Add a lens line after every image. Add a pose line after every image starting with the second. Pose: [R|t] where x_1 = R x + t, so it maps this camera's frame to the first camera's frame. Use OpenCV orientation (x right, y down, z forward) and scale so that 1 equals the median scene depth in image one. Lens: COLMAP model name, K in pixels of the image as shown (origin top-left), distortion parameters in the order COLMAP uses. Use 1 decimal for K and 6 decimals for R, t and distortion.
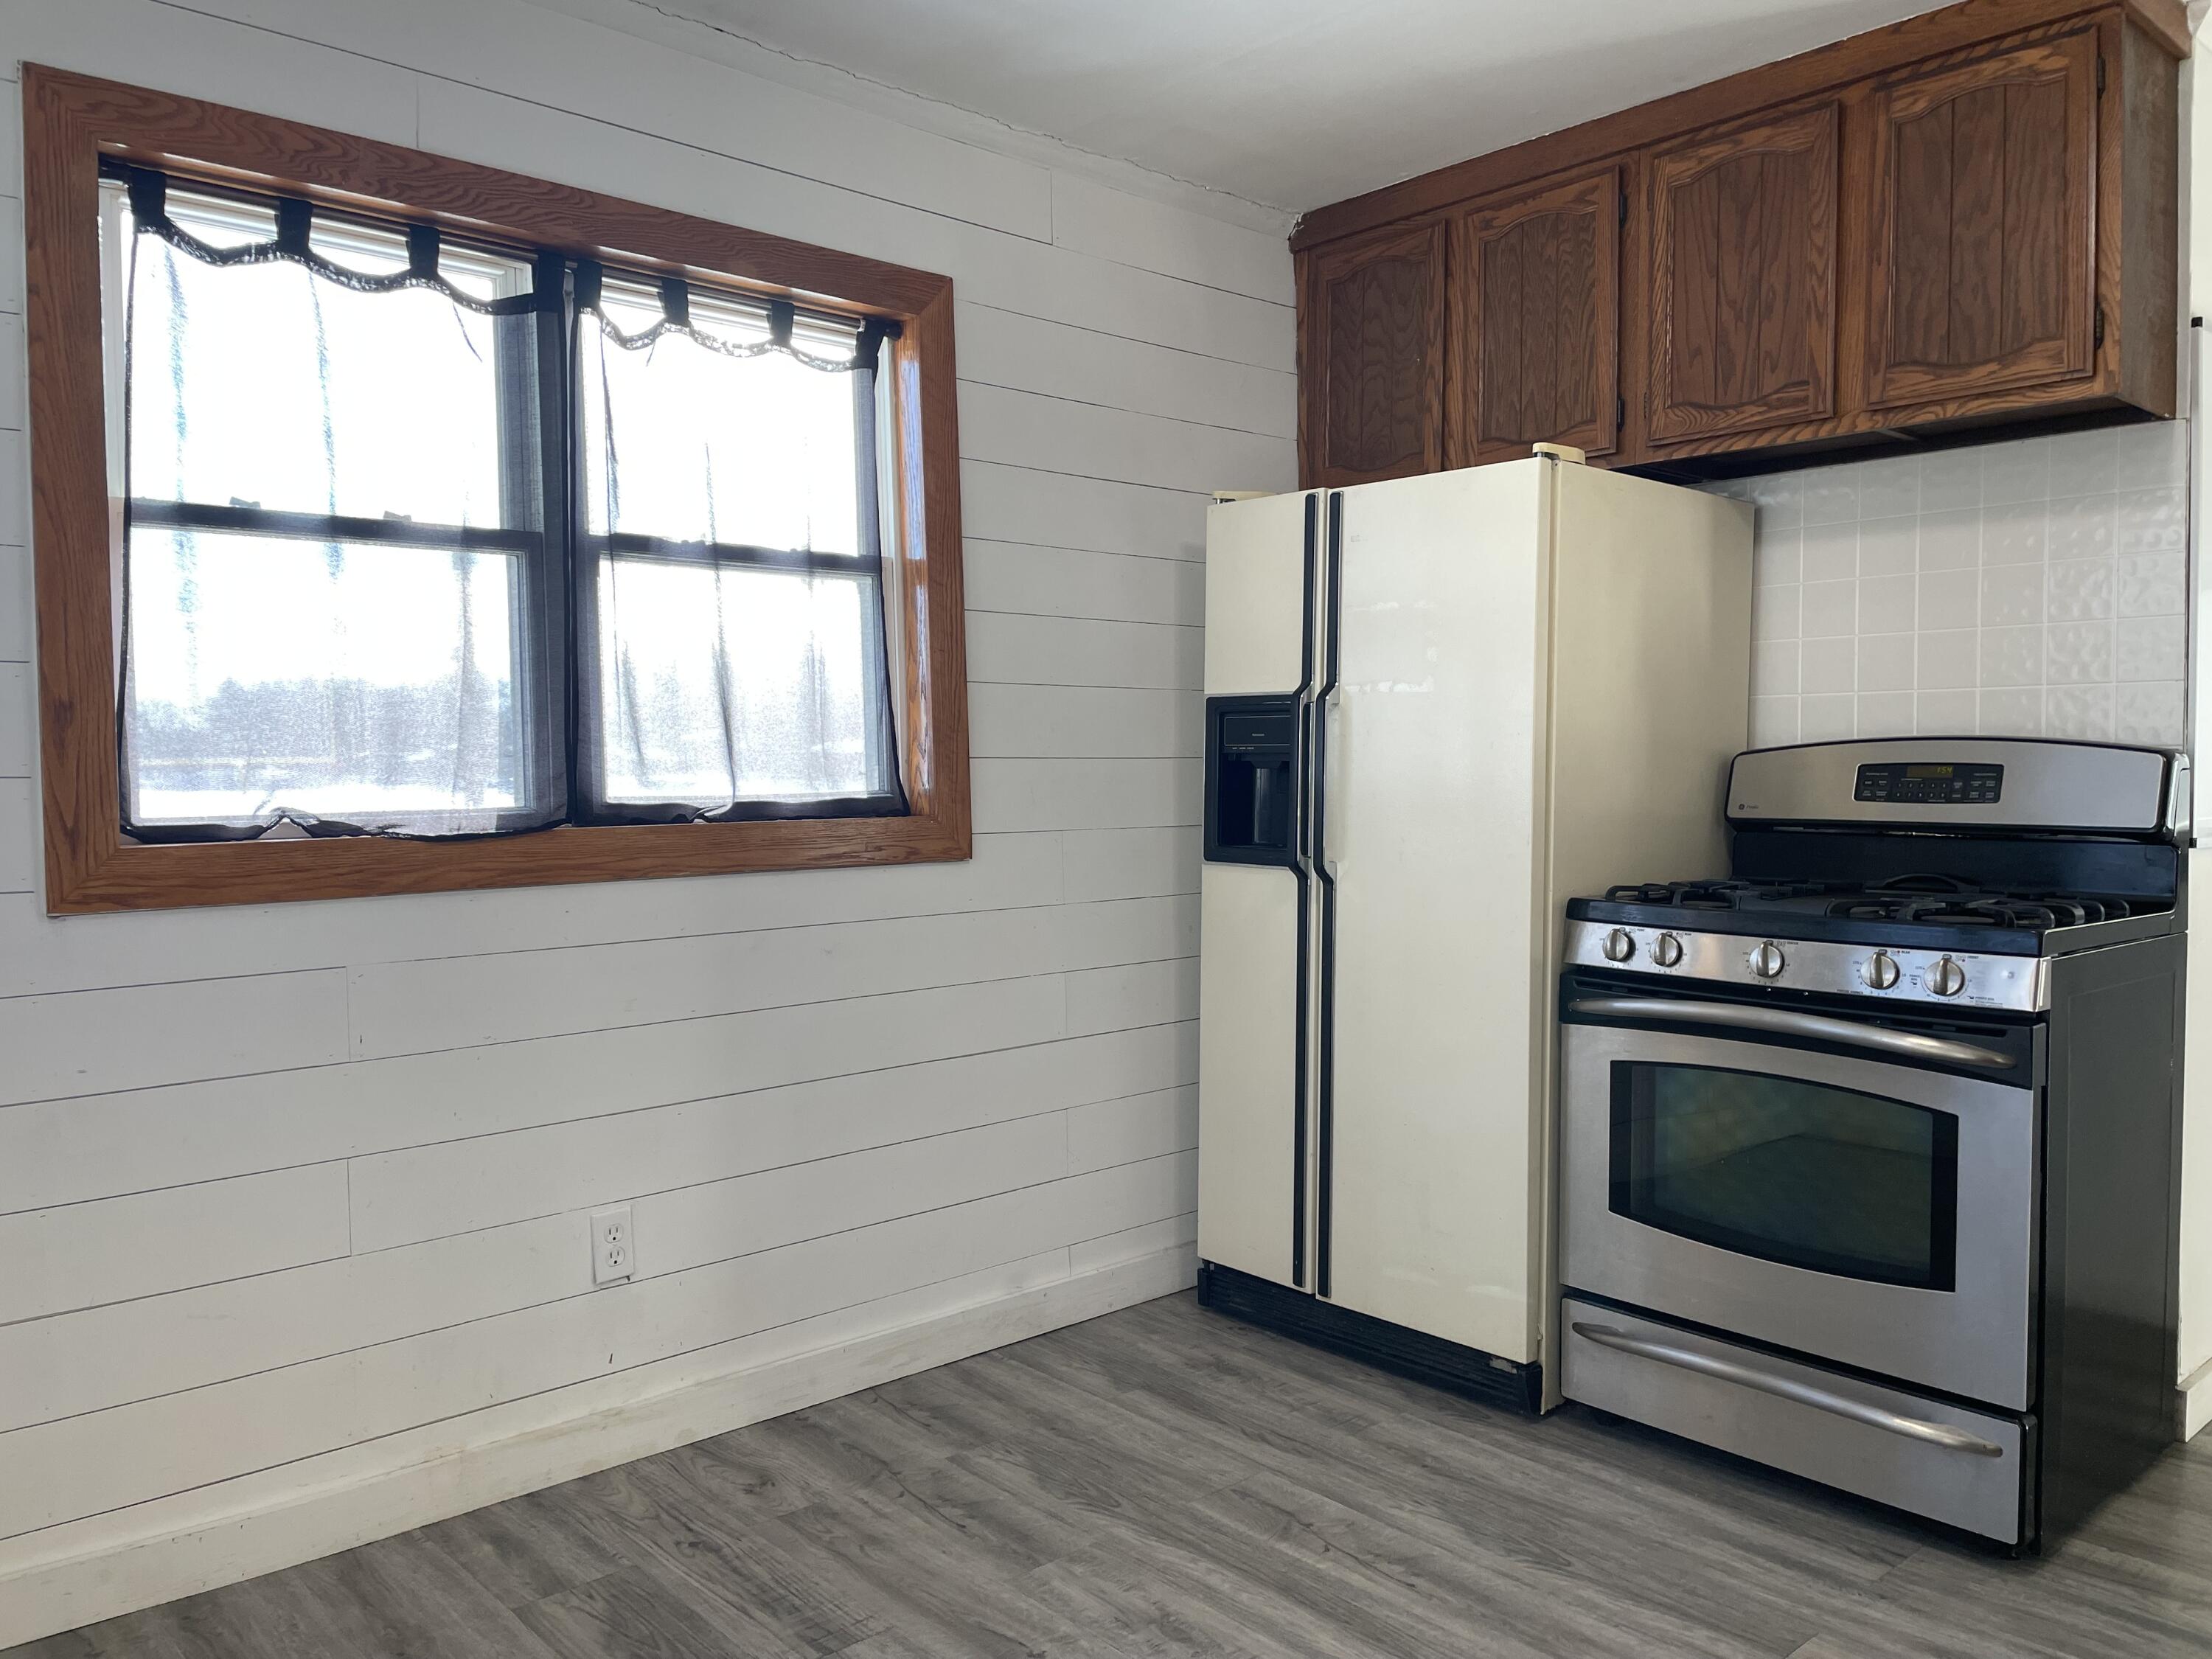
lens RADIAL K [[1648.0, 0, 1106.0], [0, 1648.0, 829.5], [0, 0, 1]] dist [0.109413, -0.131144]
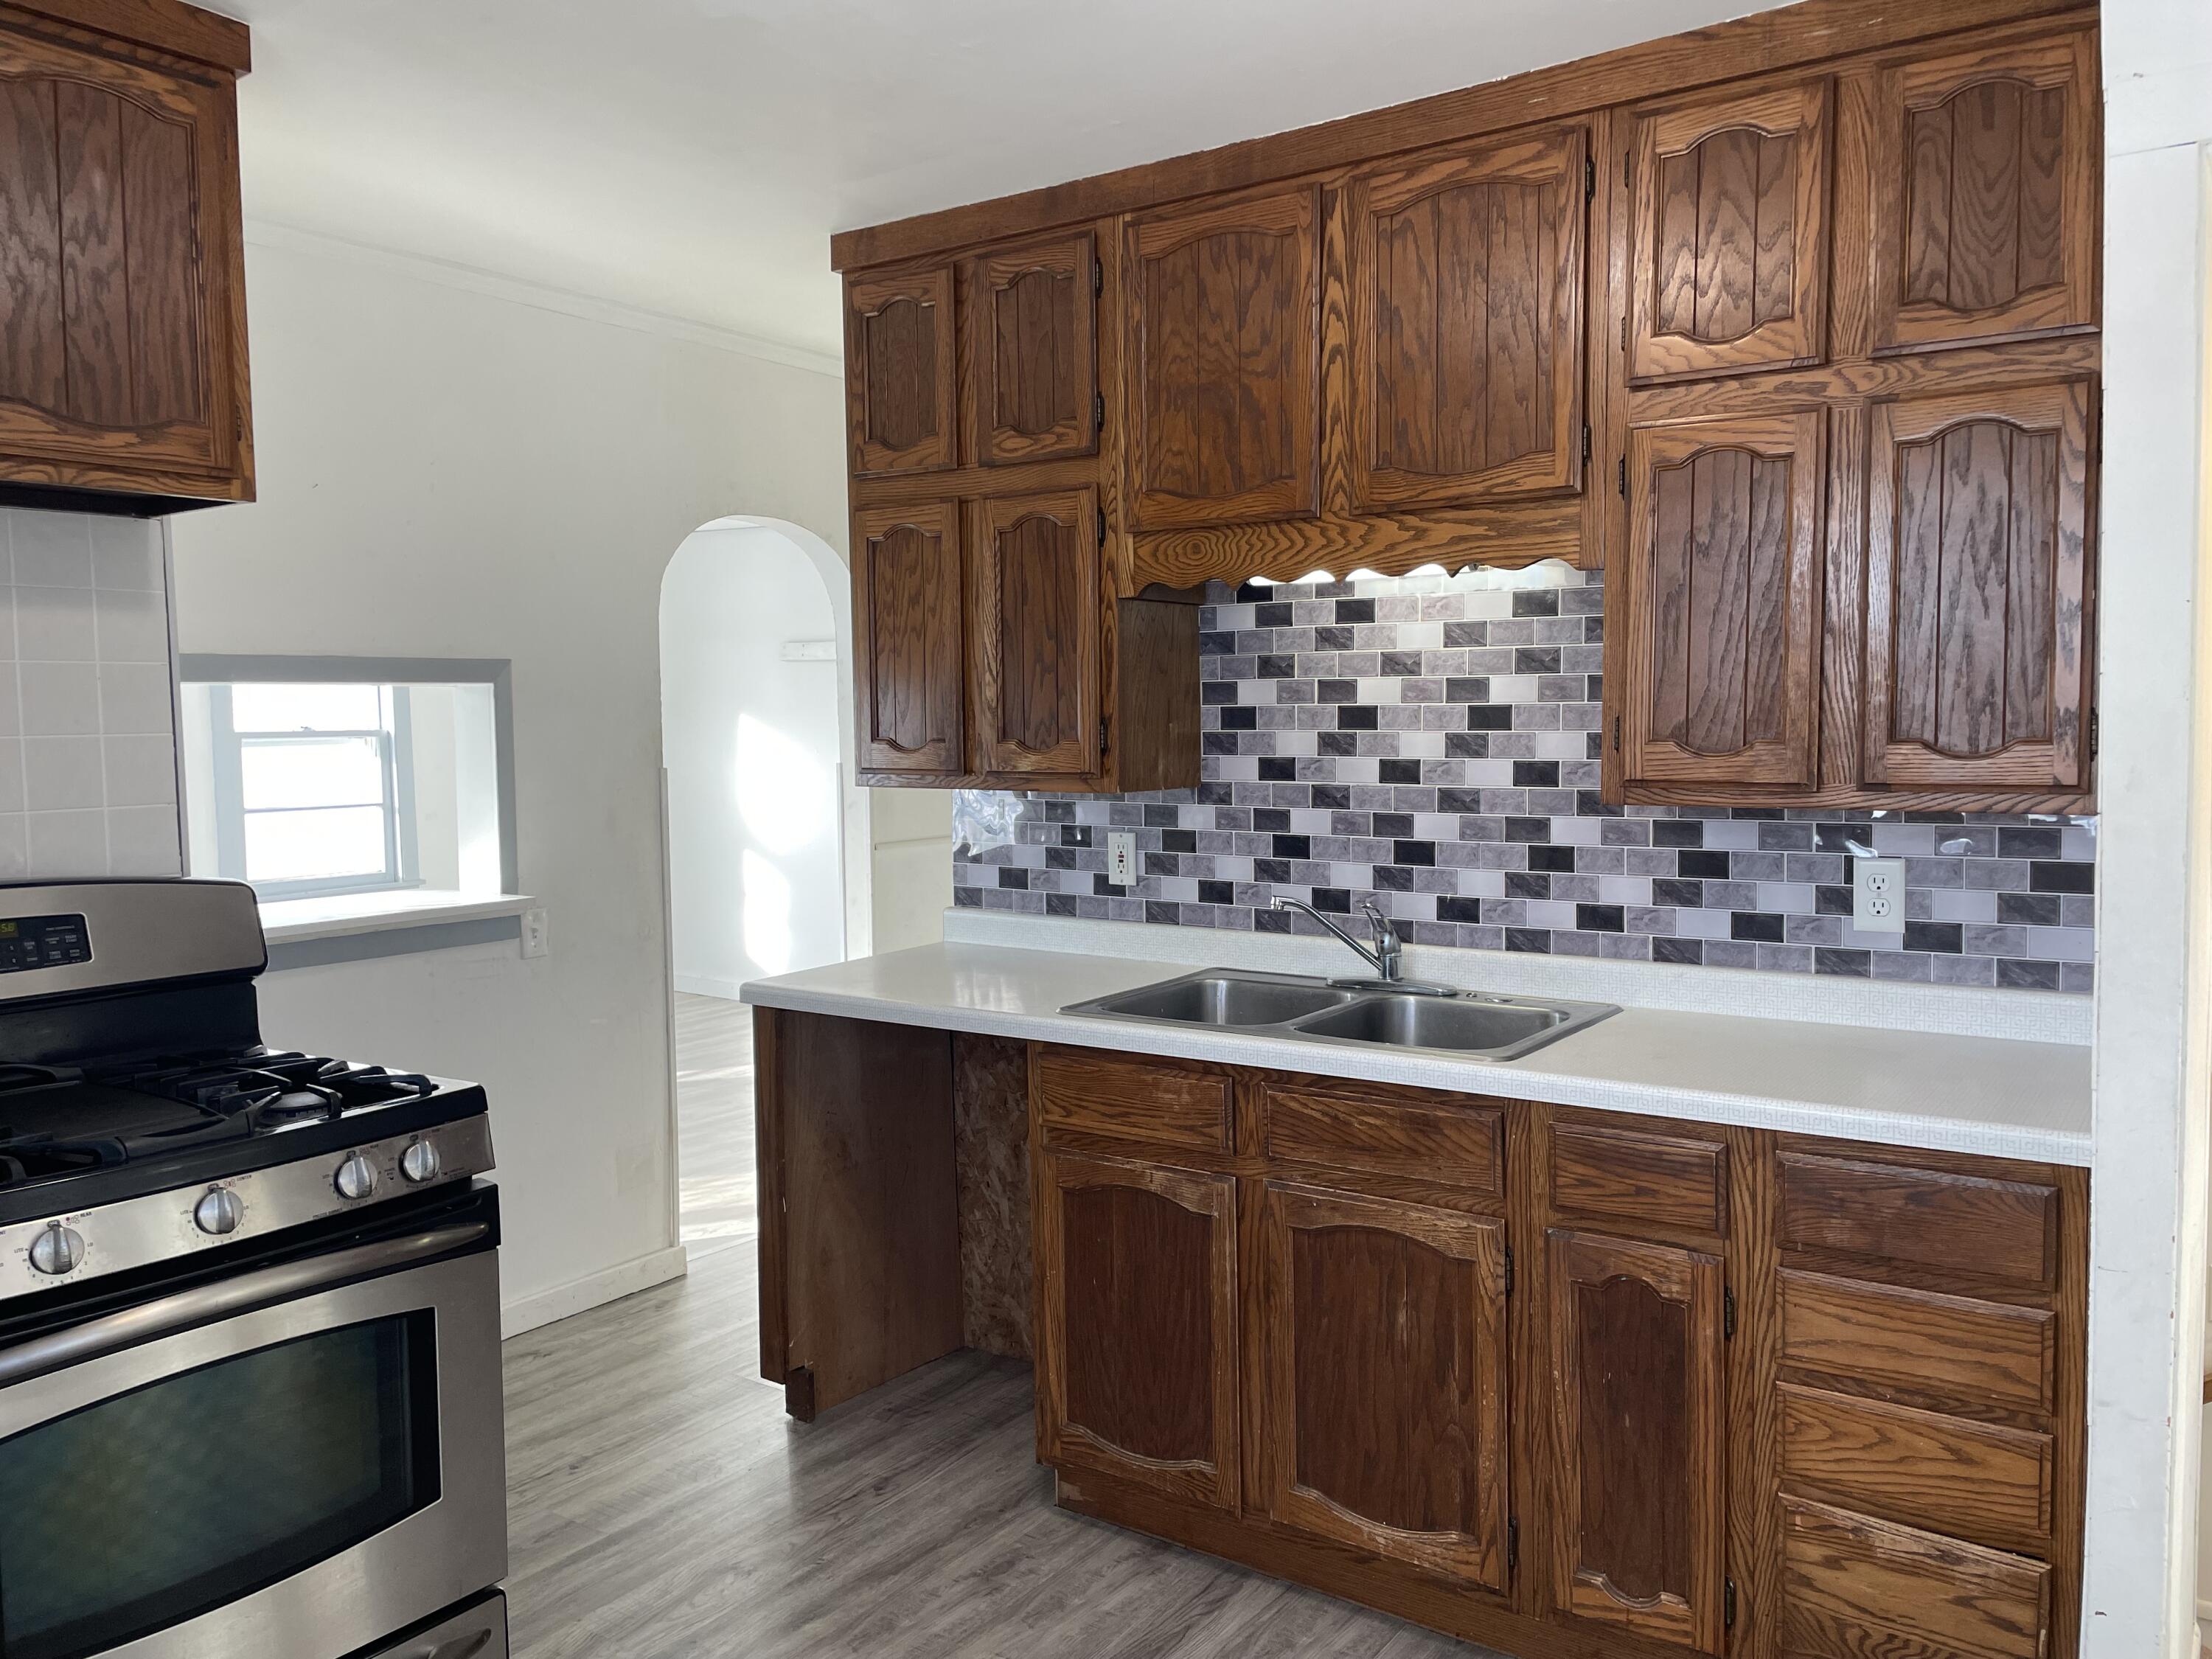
lens RADIAL K [[1694.4, 0, 1106.0], [0, 1694.4, 829.5], [0, 0, 1]] dist [-0.004880, -0.004023]
pose [[-0.218905, -0.052789, 0.974317, -0.389896], [0.052827, 0.996430, 0.065856, -0.112089], [-0.974315, 0.065886, -0.215335, 0.720029]]
